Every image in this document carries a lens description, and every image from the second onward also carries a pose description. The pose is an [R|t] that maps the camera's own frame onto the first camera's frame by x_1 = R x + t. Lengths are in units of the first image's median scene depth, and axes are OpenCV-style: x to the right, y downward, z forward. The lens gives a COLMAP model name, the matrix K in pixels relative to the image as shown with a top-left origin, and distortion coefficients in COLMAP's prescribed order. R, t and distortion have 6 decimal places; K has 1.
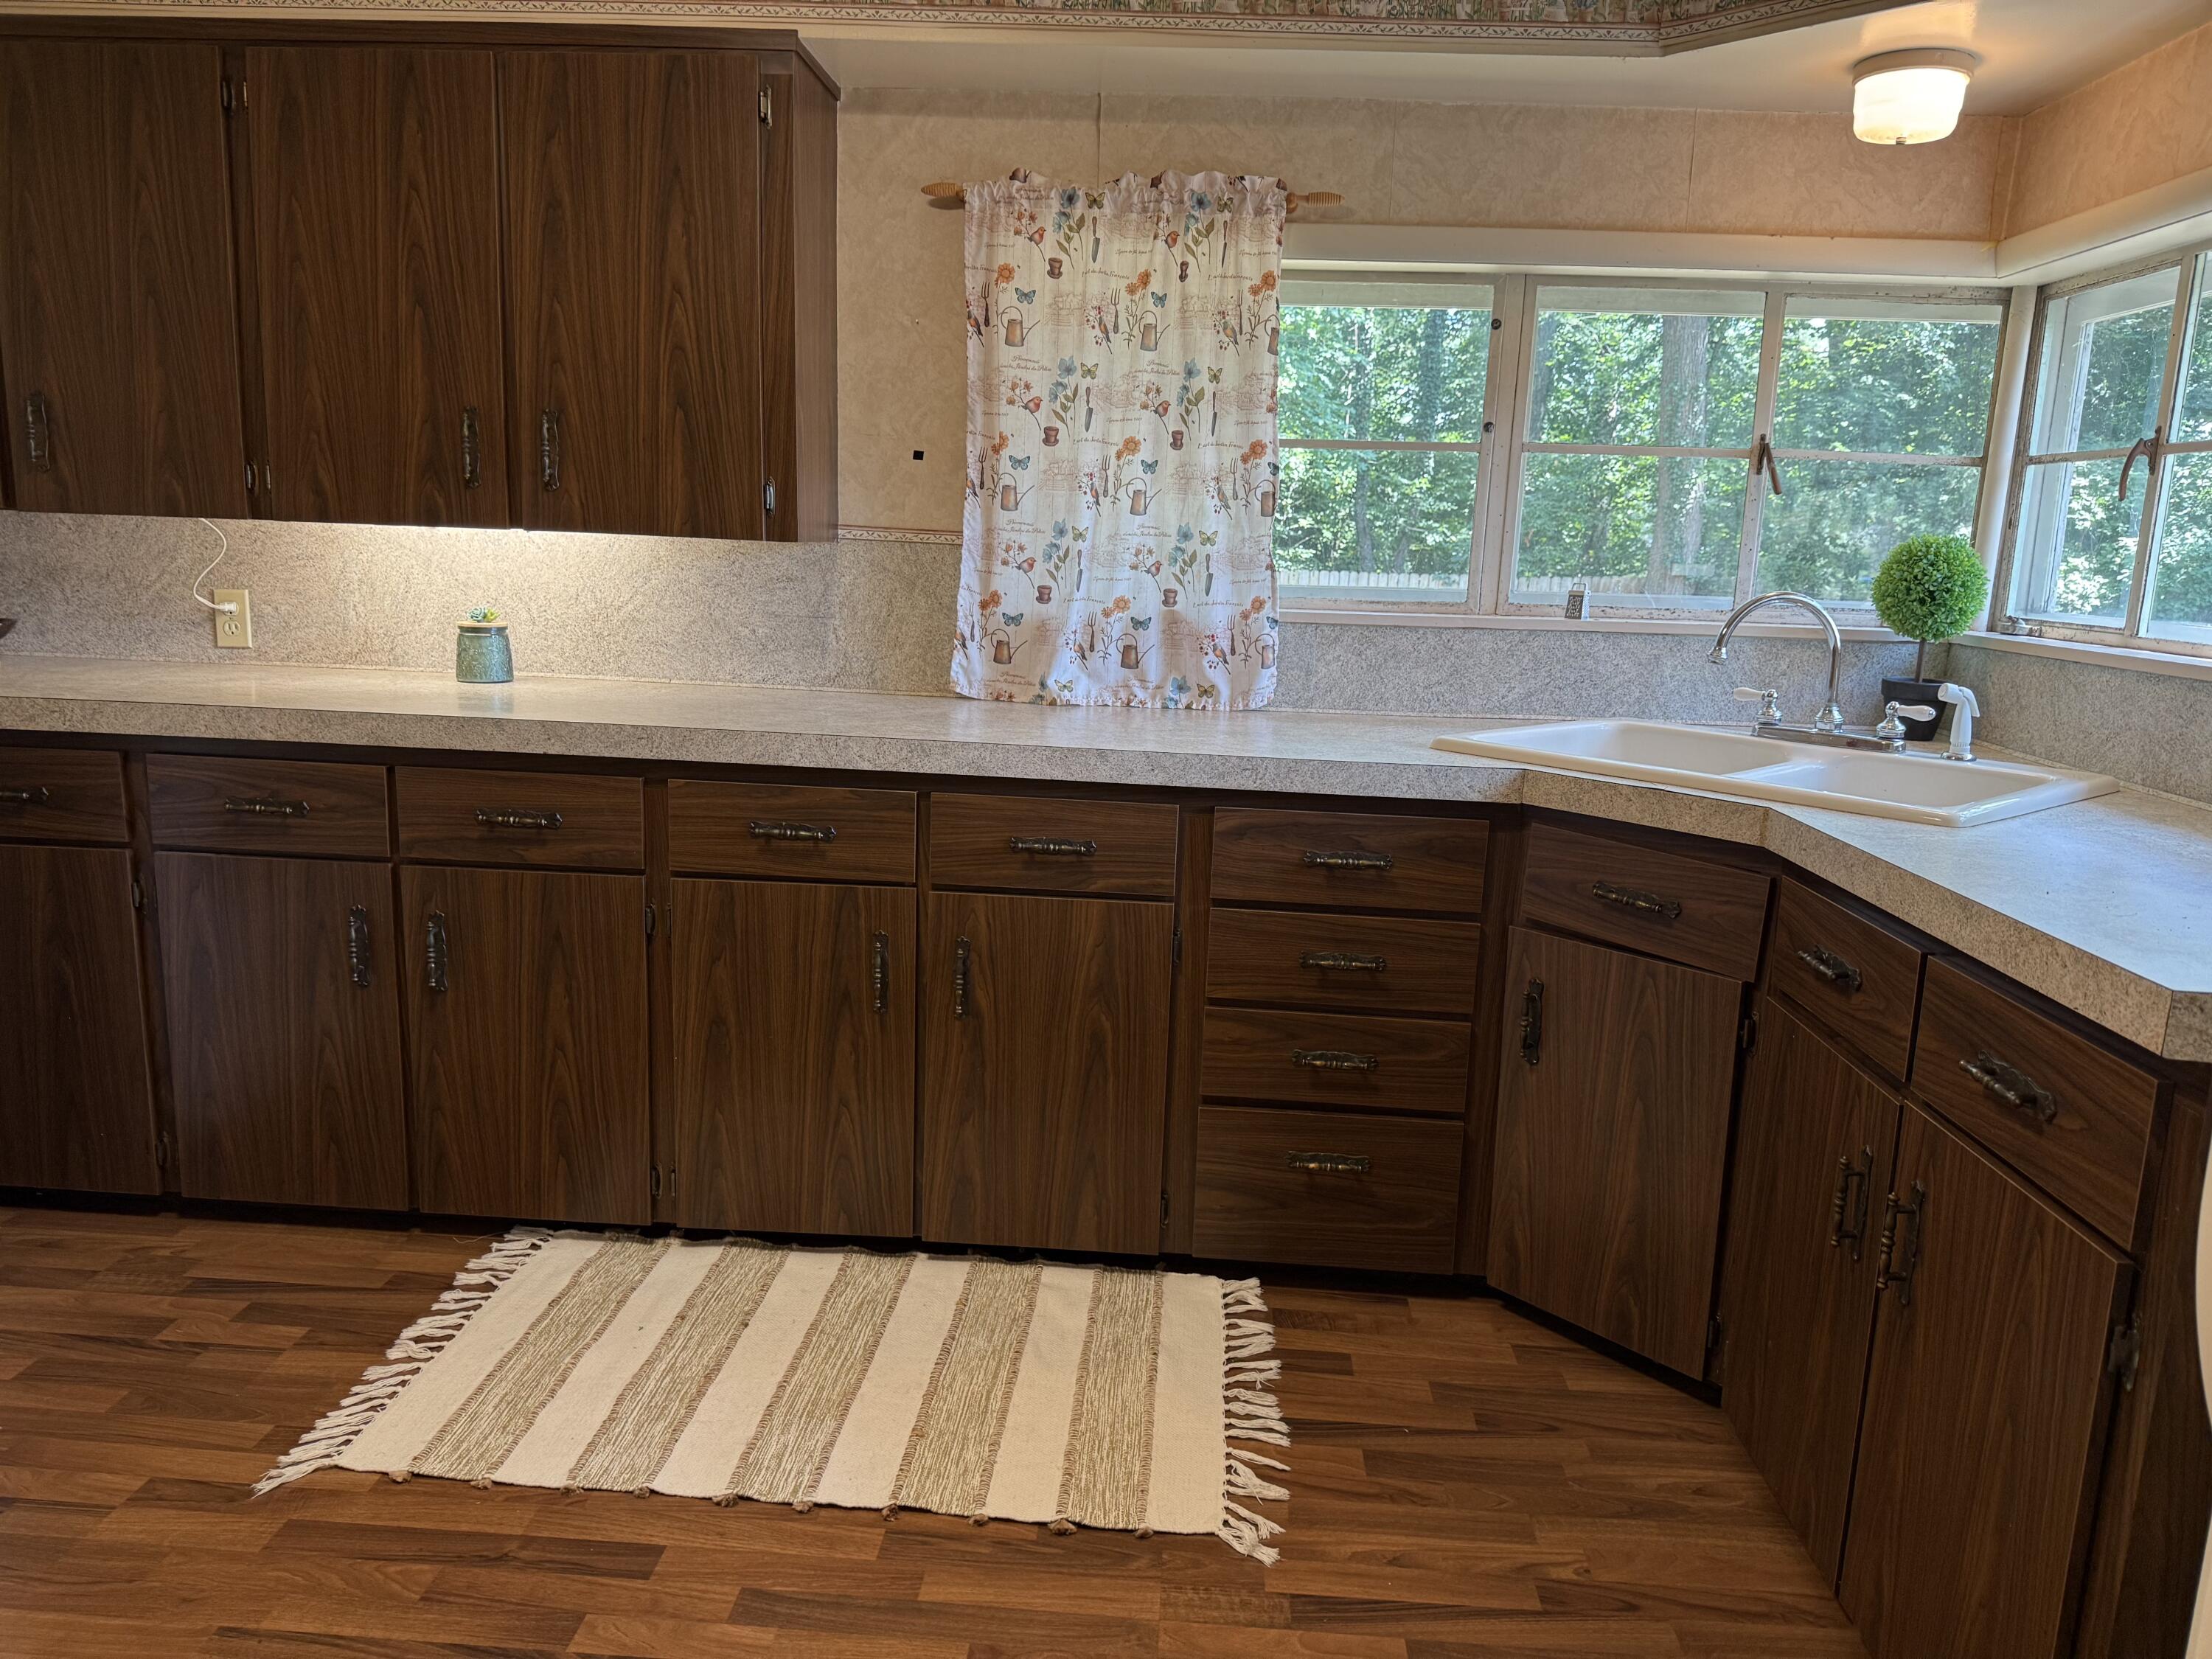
lens RADIAL K [[1572.8, 0, 1106.0], [0, 1572.8, 829.5], [0, 0, 1]] dist [0.144248, -0.280883]
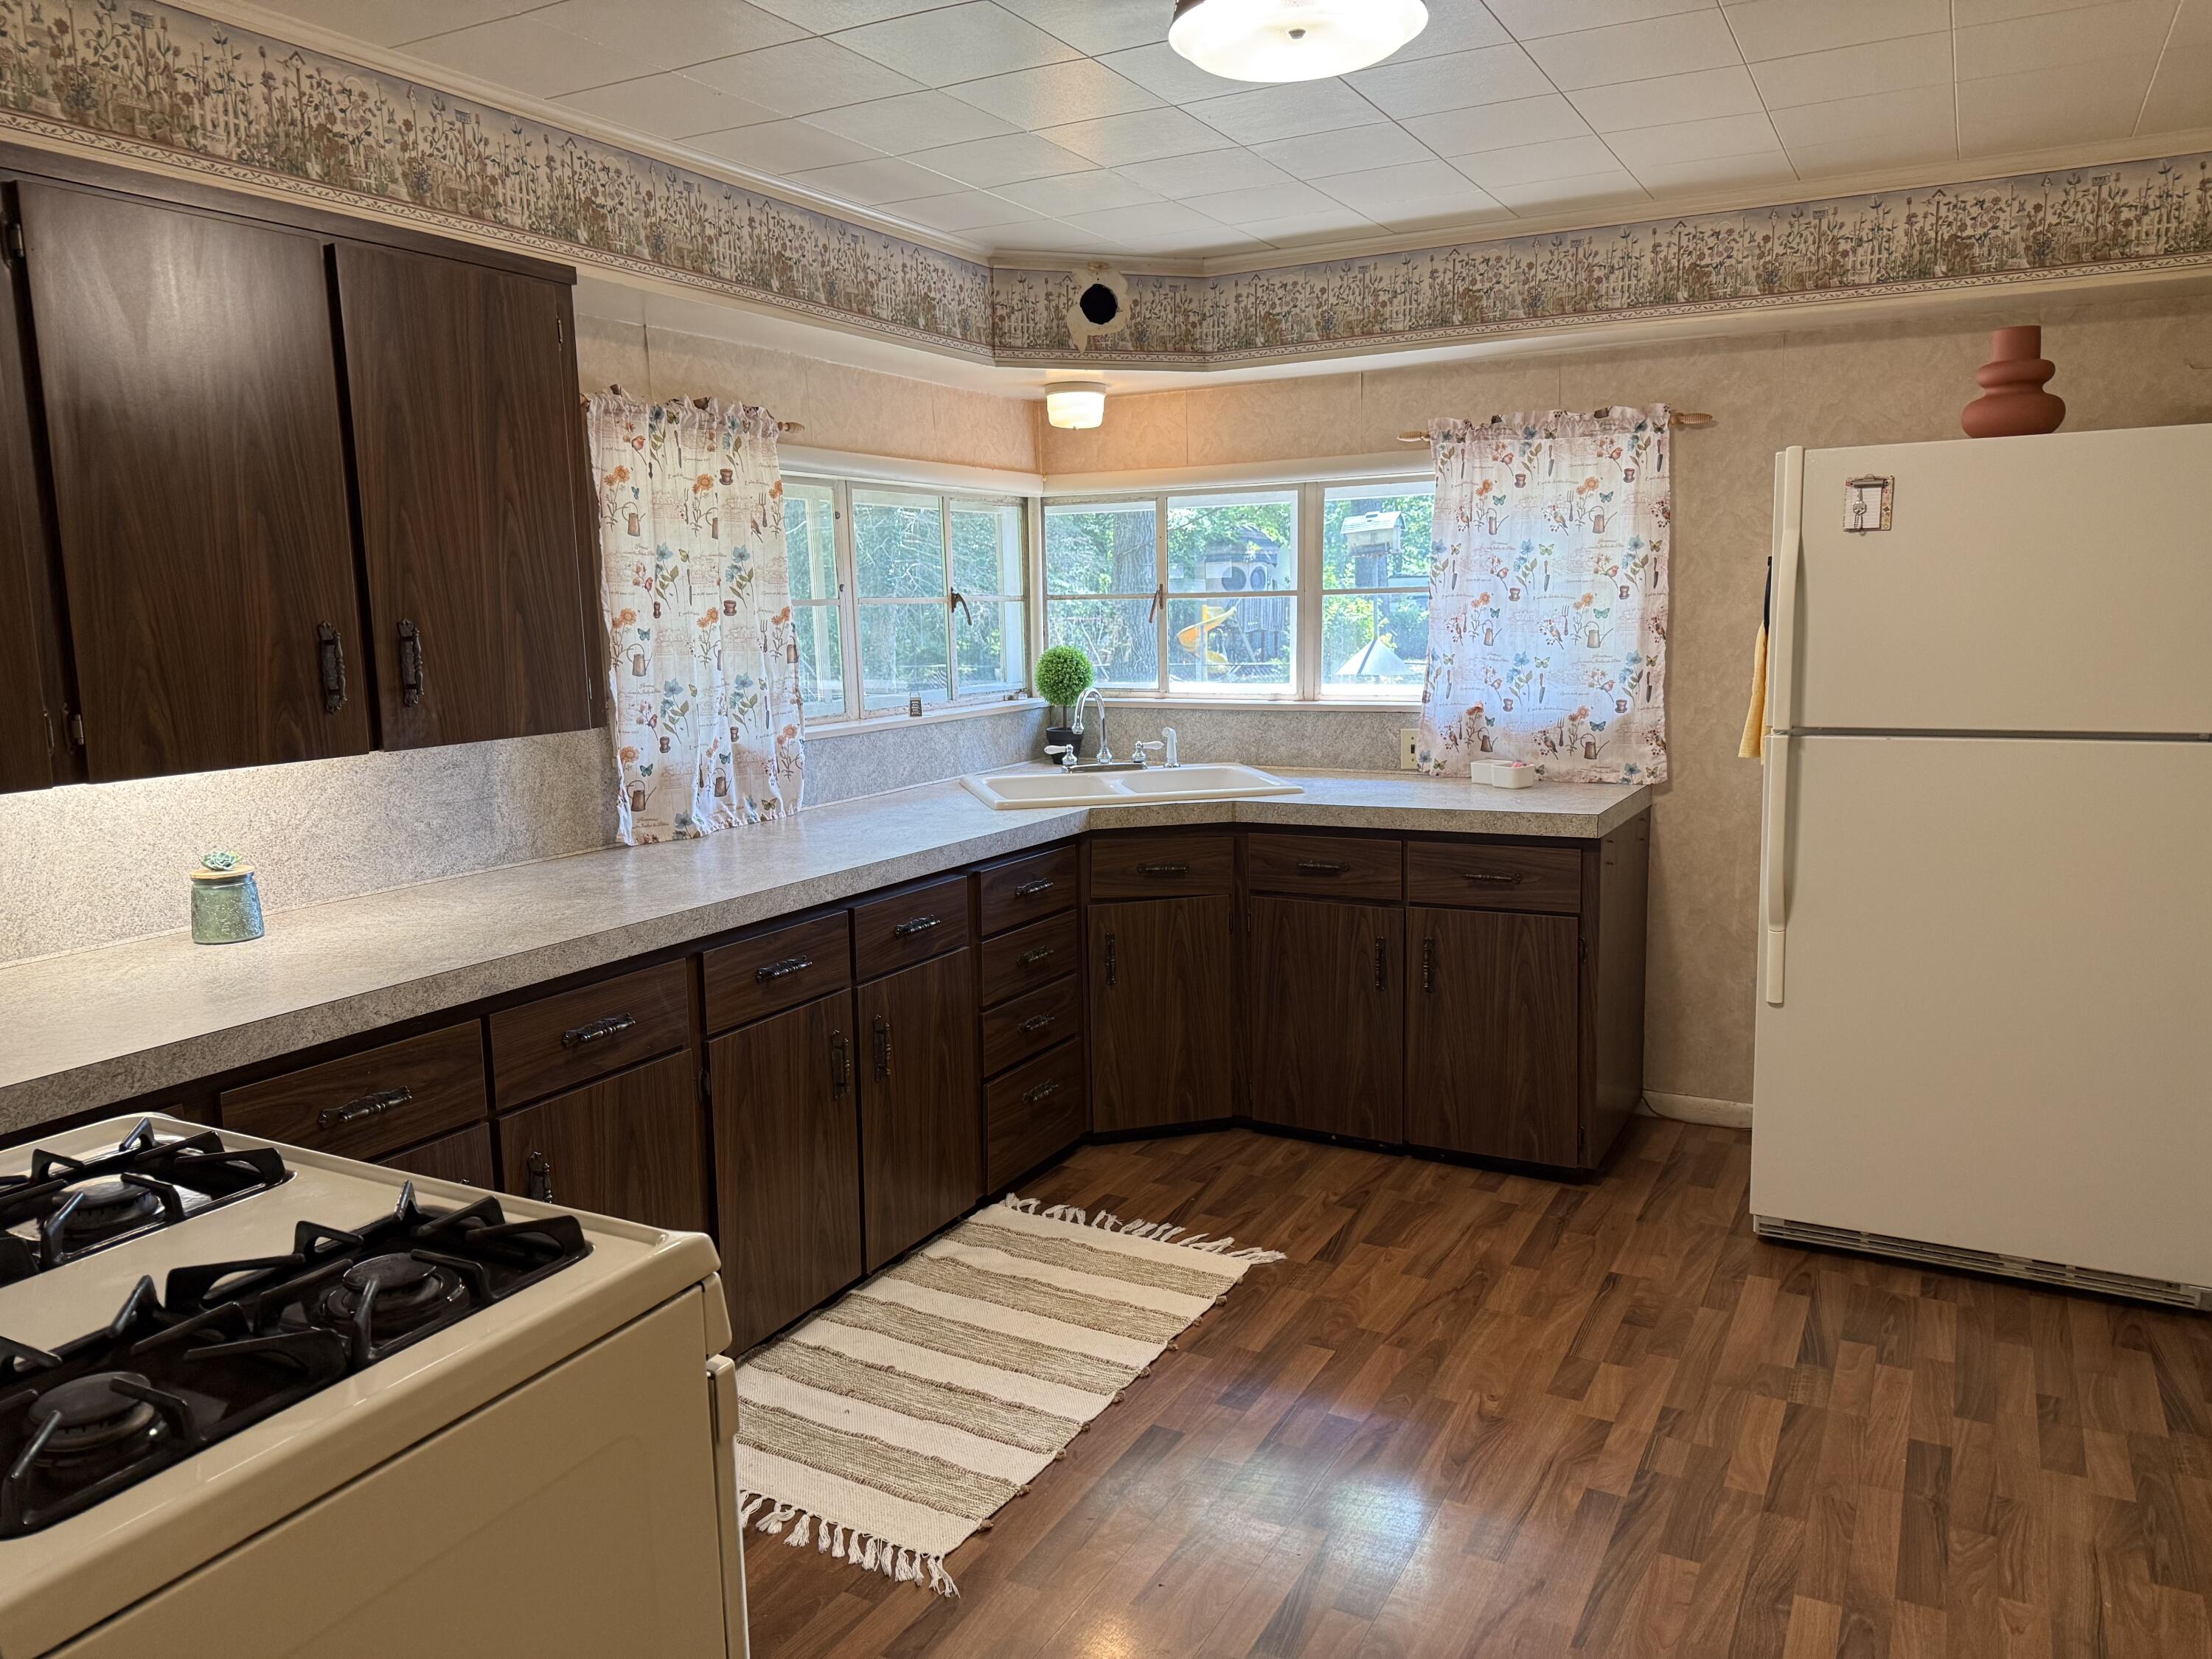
lens RADIAL K [[1572.8, 0, 1106.0], [0, 1572.8, 829.5], [0, 0, 1]] dist [0.144248, -0.280883]
pose [[0.414632, -0.179296, 0.892151, -1.018089], [0.199364, 0.974478, 0.103186, -0.155835], [-0.887882, 0.135078, 0.439795, 0.235890]]
